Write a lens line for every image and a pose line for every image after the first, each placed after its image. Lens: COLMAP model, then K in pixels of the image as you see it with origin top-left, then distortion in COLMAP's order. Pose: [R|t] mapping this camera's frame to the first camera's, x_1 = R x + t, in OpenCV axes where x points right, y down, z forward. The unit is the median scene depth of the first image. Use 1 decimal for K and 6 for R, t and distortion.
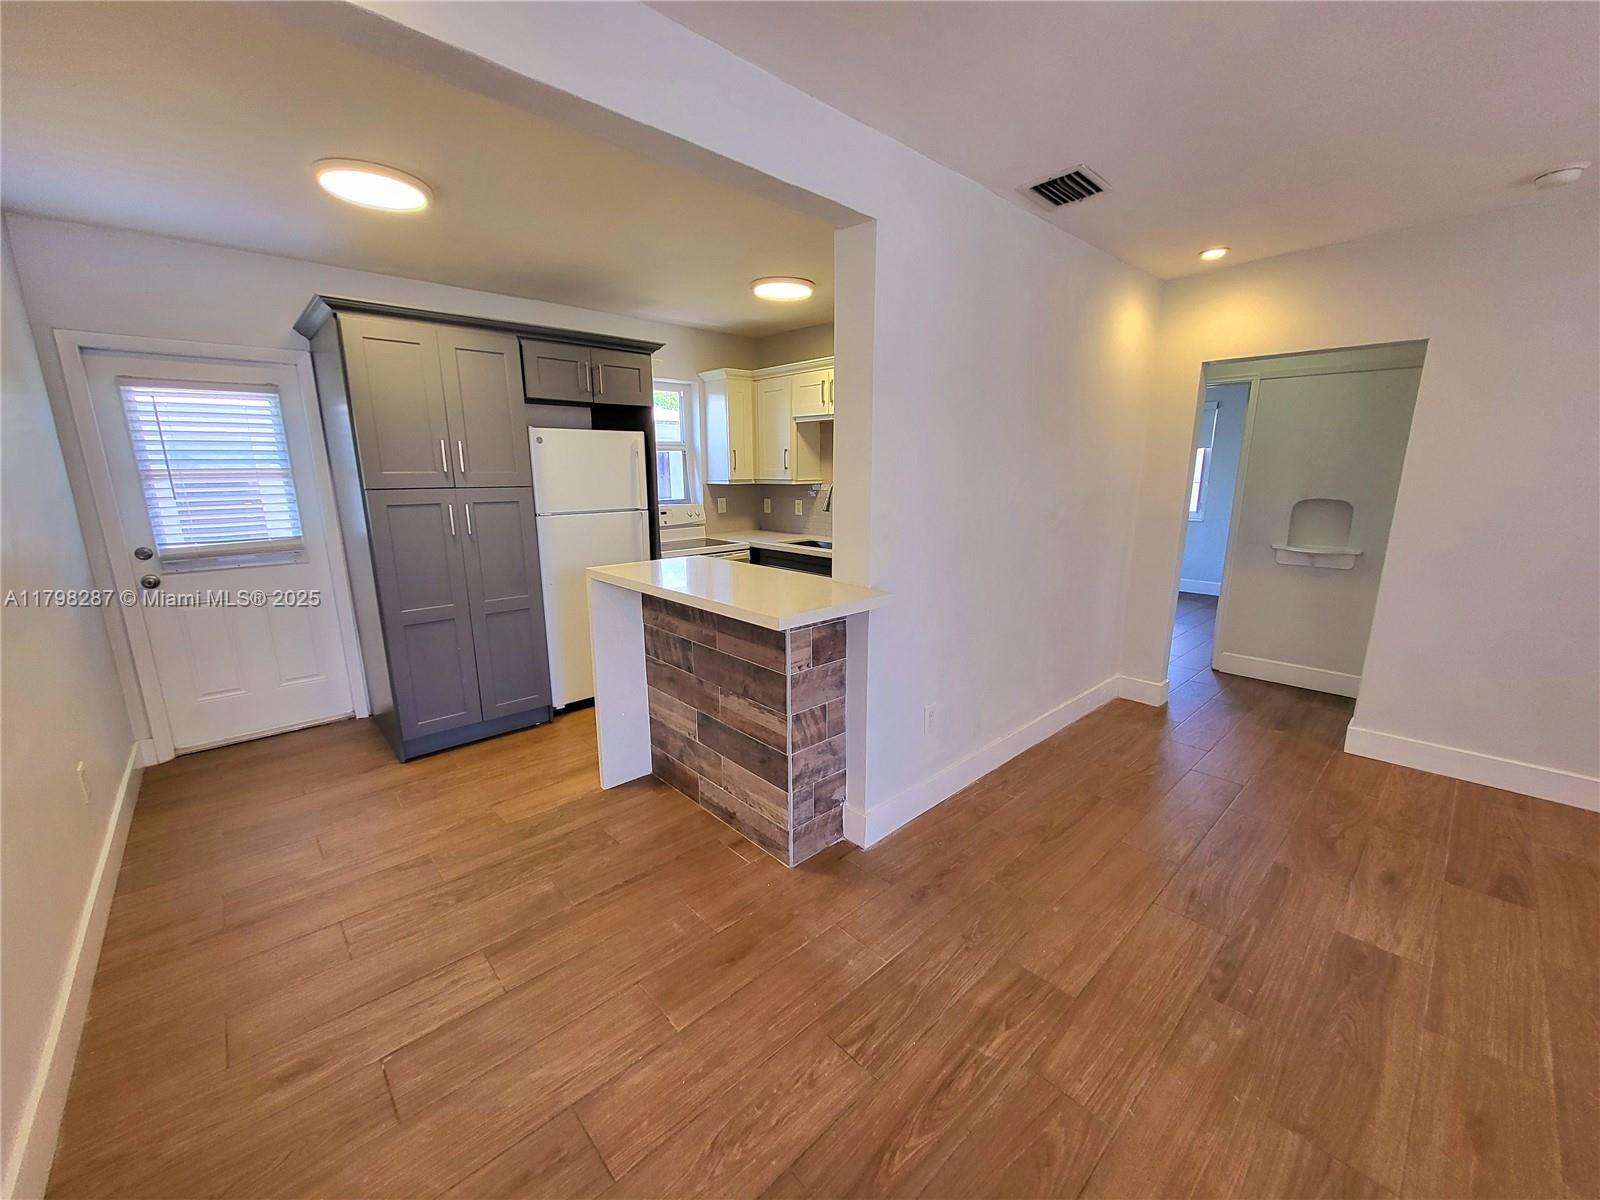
lens RADIAL K [[628.8, 0, 797.9], [0, 628.8, 604.5], [0, 0, 1]] dist [0.001972, -0.000137]
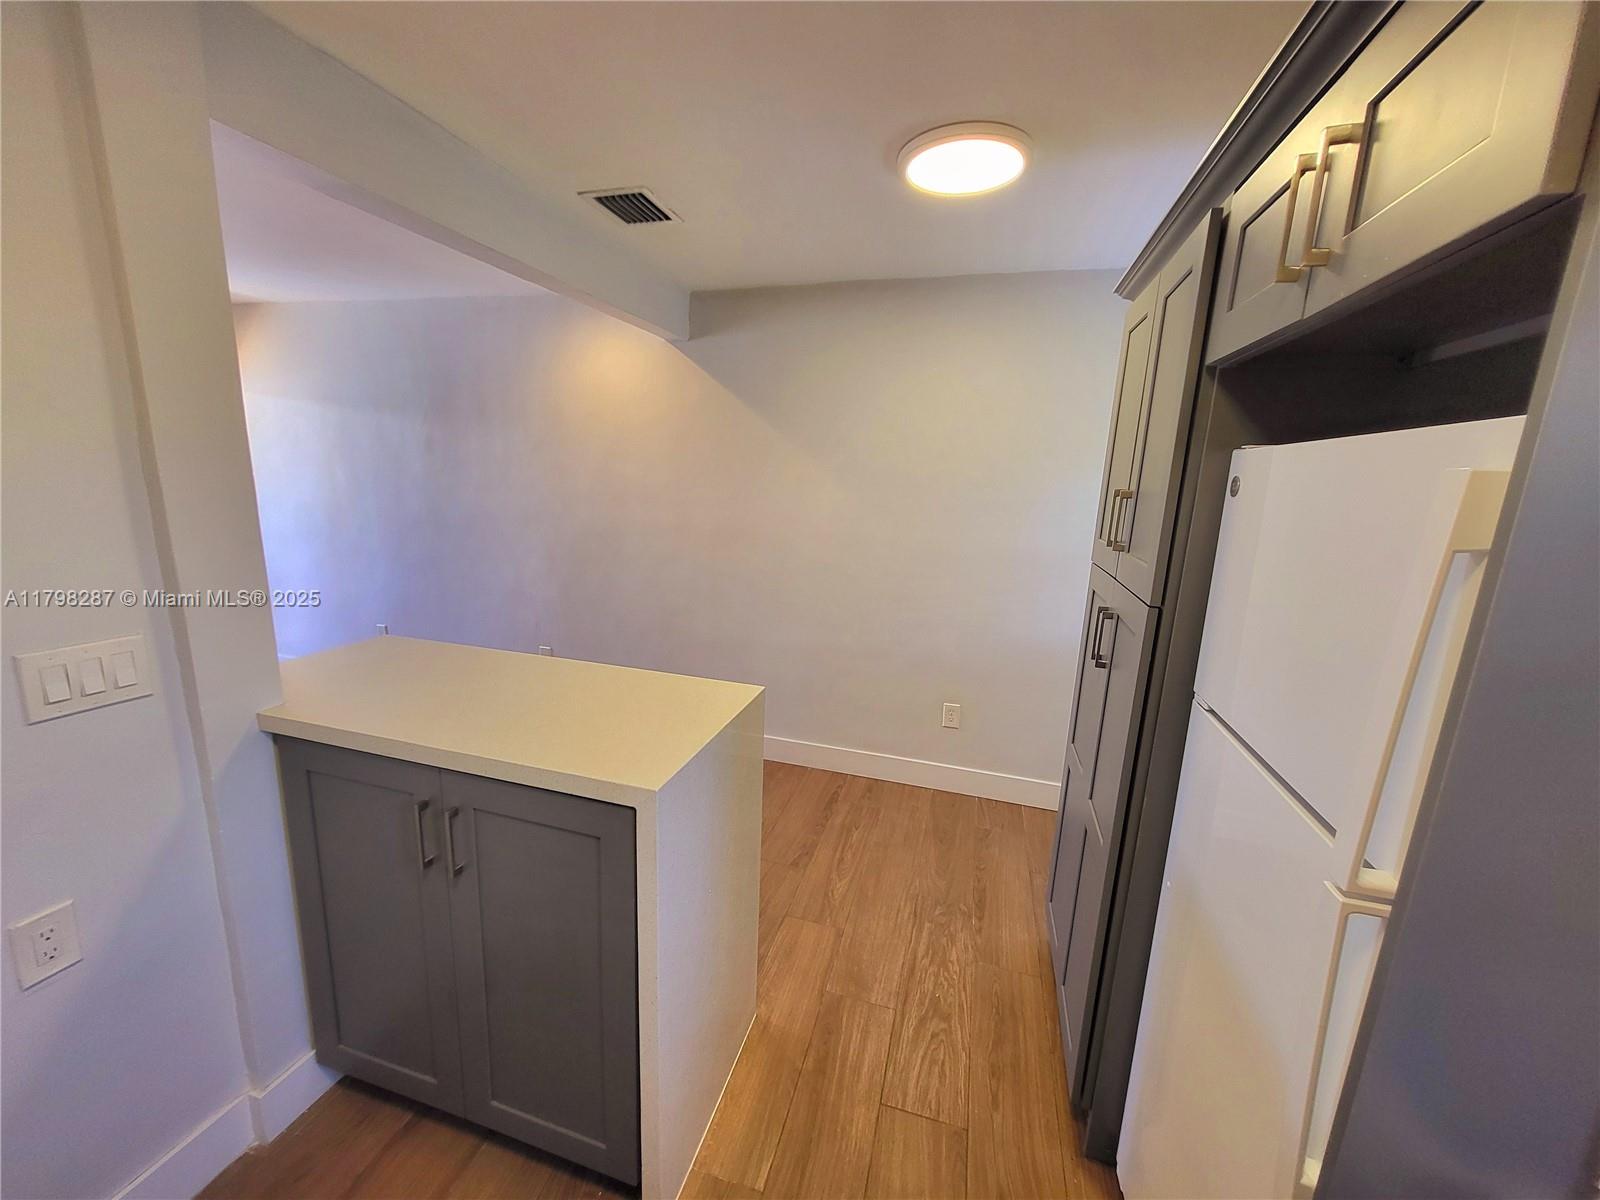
lens RADIAL K [[628.8, 0, 793.7], [0, 628.8, 606.2], [0, 0, 1]] dist [0.001972, -0.000137]
pose [[-0.856988, 0.072811, -0.510167, -0.051748], [-0.151291, 0.910799, 0.384131, -0.355052], [0.492628, 0.406379, -0.769528, 1.397735]]
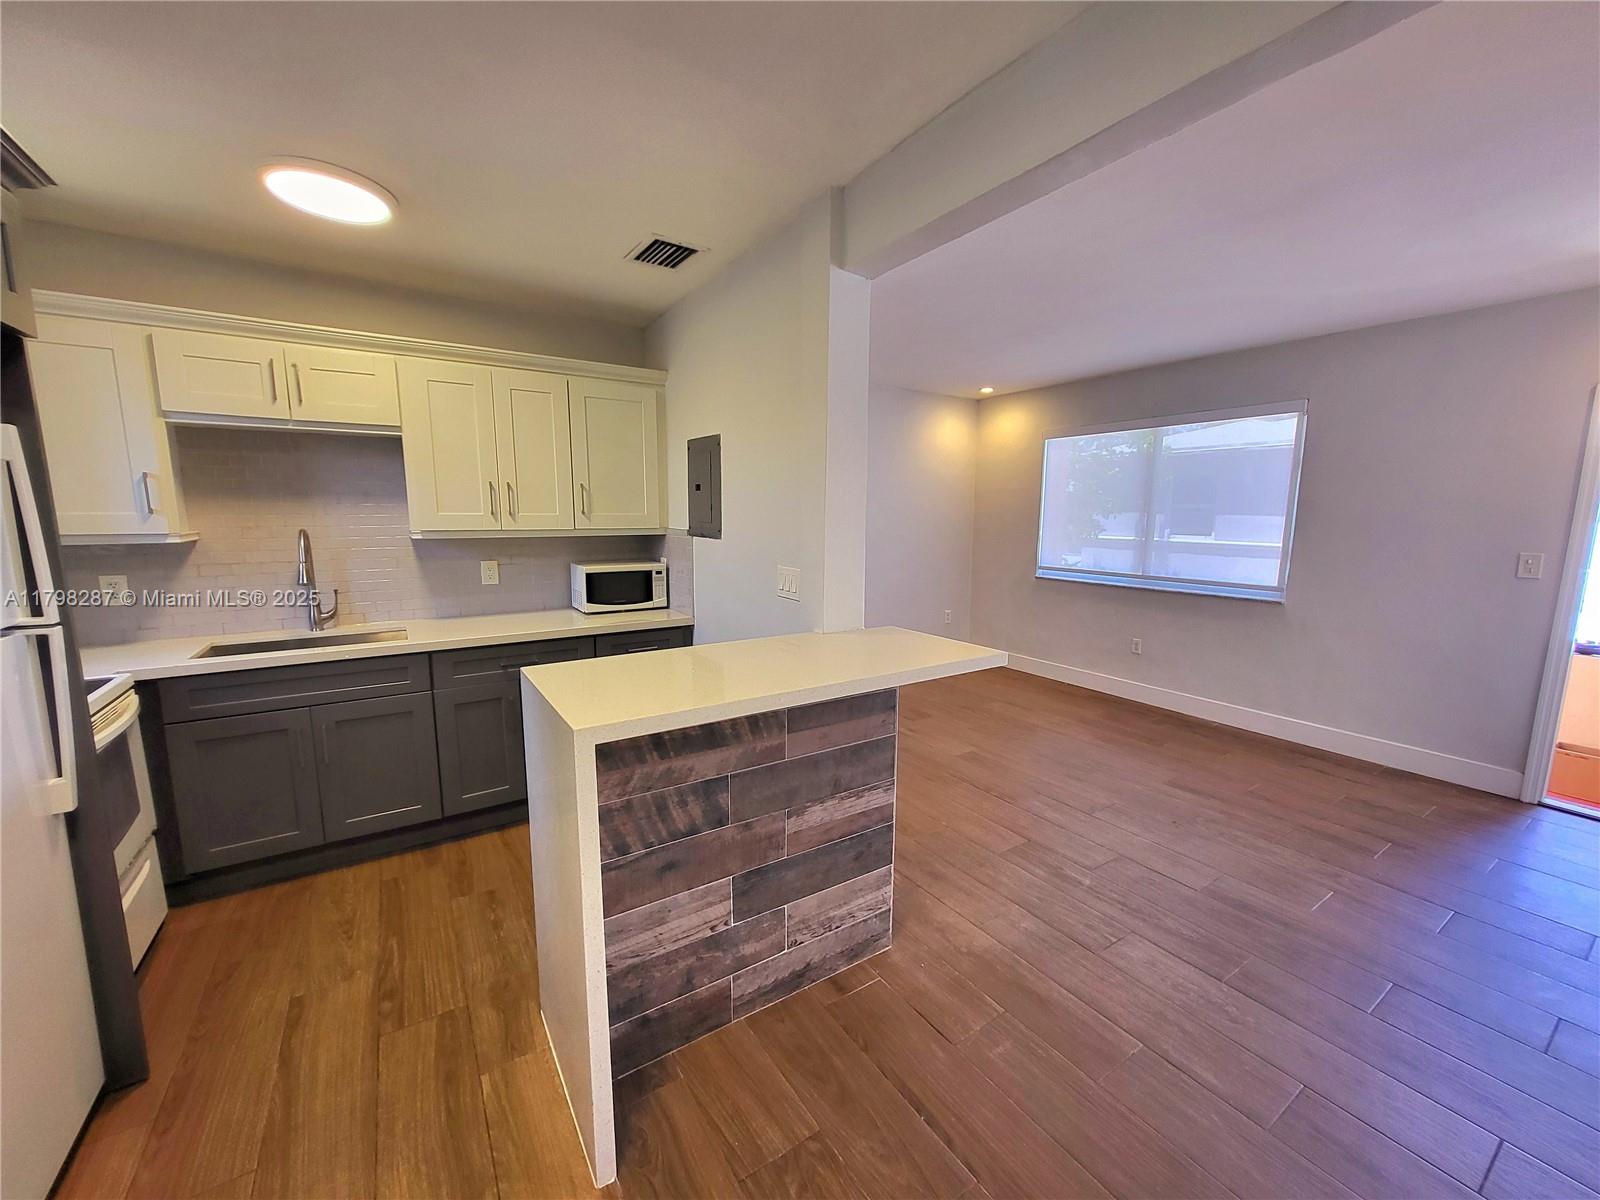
lens RADIAL K [[628.8, 0, 798.6], [0, 628.8, 605.8], [0, 0, 1]] dist [0.001972, -0.000137]
pose [[0.167575, -0.141859, 0.975600, -0.706705], [0.207842, 0.972435, 0.105699, -0.151923], [-0.963701, 0.185058, 0.192440, 0.715978]]
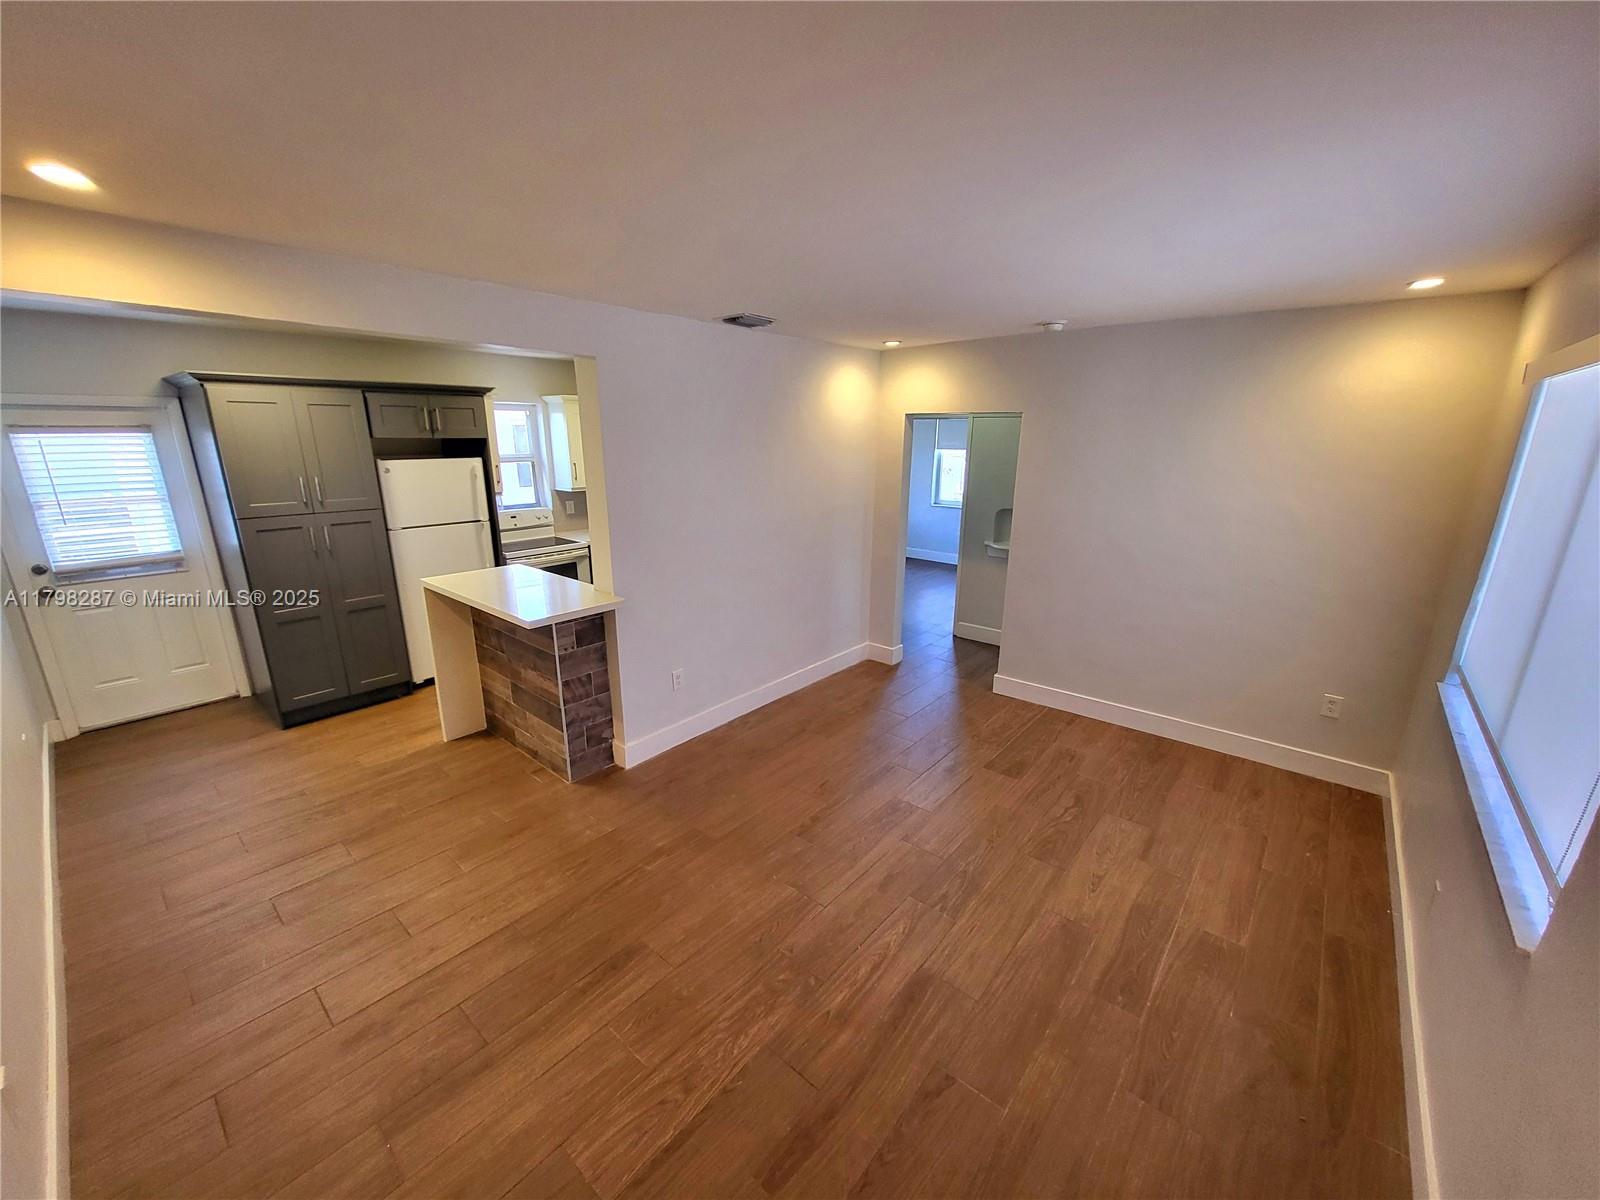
lens RADIAL K [[628.8, 0, 800.0], [0, 628.8, 604.8], [0, 0, 1]] dist [0.001972, -0.000137]
pose [[0.992561, -0.022290, 0.119690, 0.297215], [0.015715, 0.998330, 0.055593, -0.062443], [-0.120729, -0.053299, 0.991254, -0.423404]]
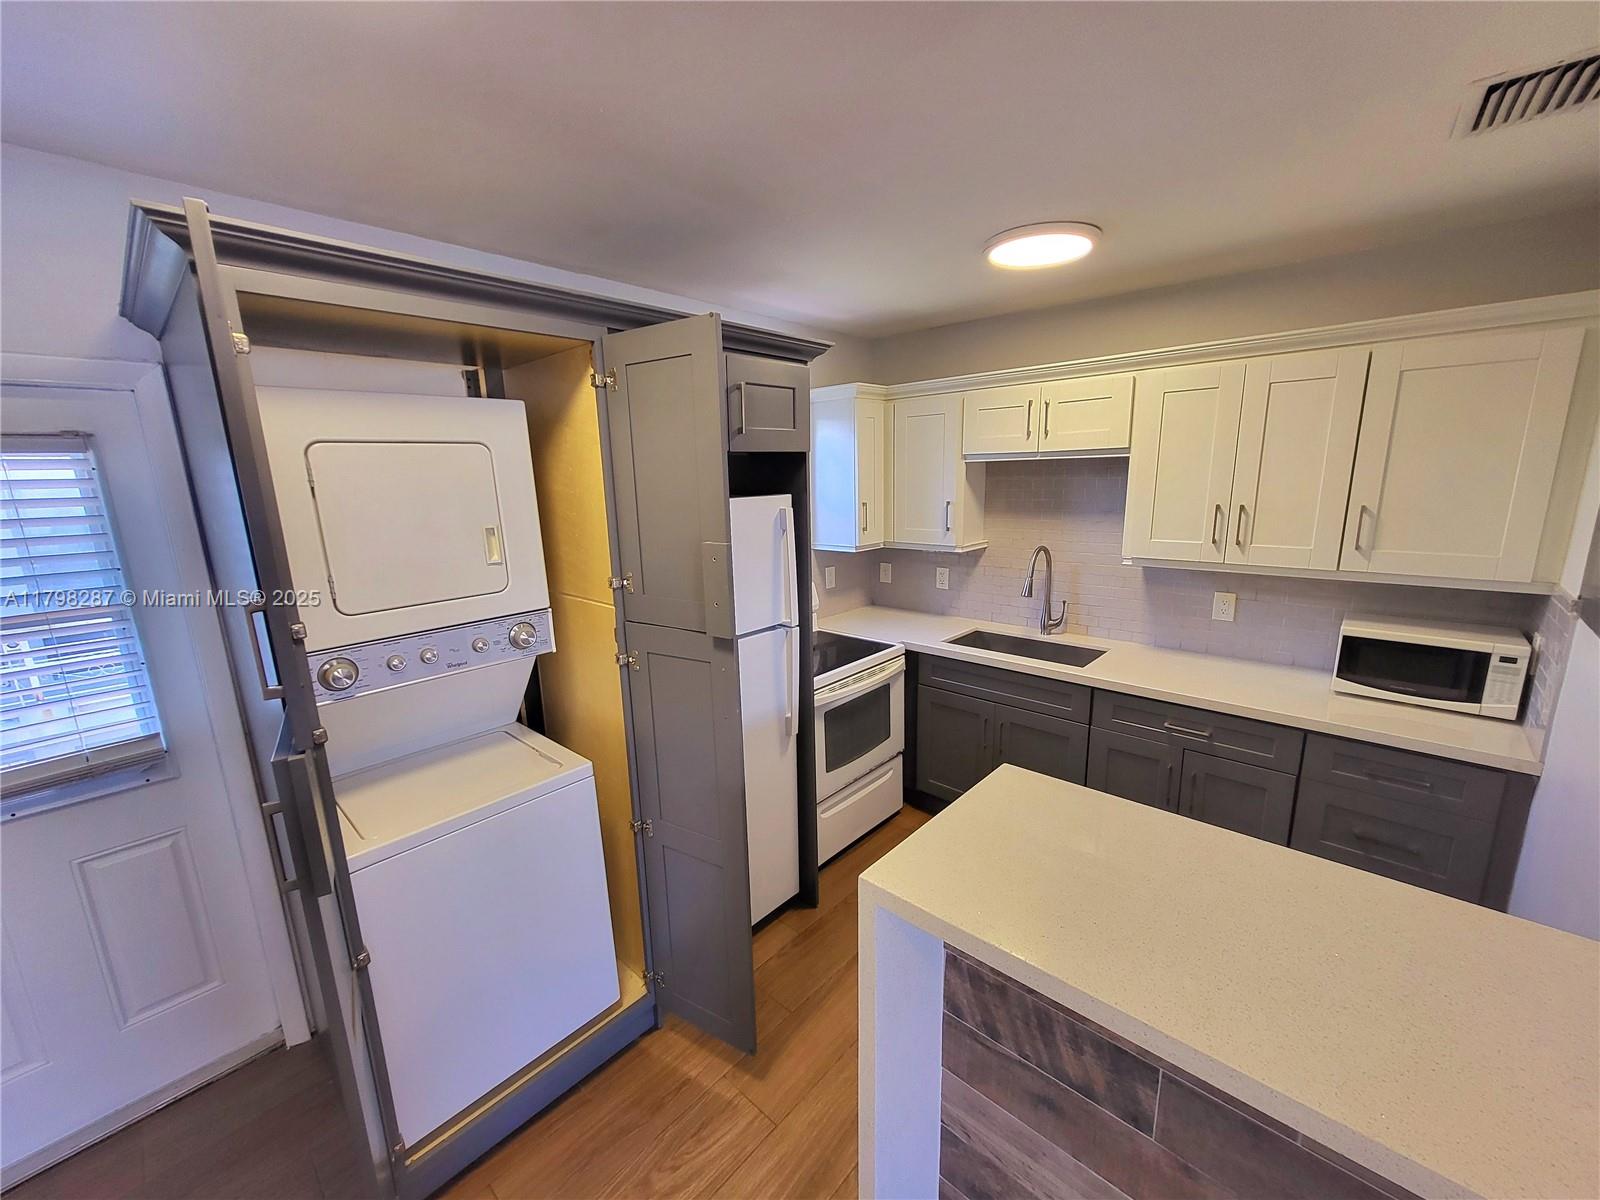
lens RADIAL K [[628.8, 0, 797.1], [0, 628.8, 604.9], [0, 0, 1]] dist [0.001972, -0.000137]
pose [[0.996543, -0.037845, 0.073955, -0.387358], [0.038662, 0.999206, -0.009652, -0.225243], [-0.073531, 0.012478, 0.997215, 0.565744]]
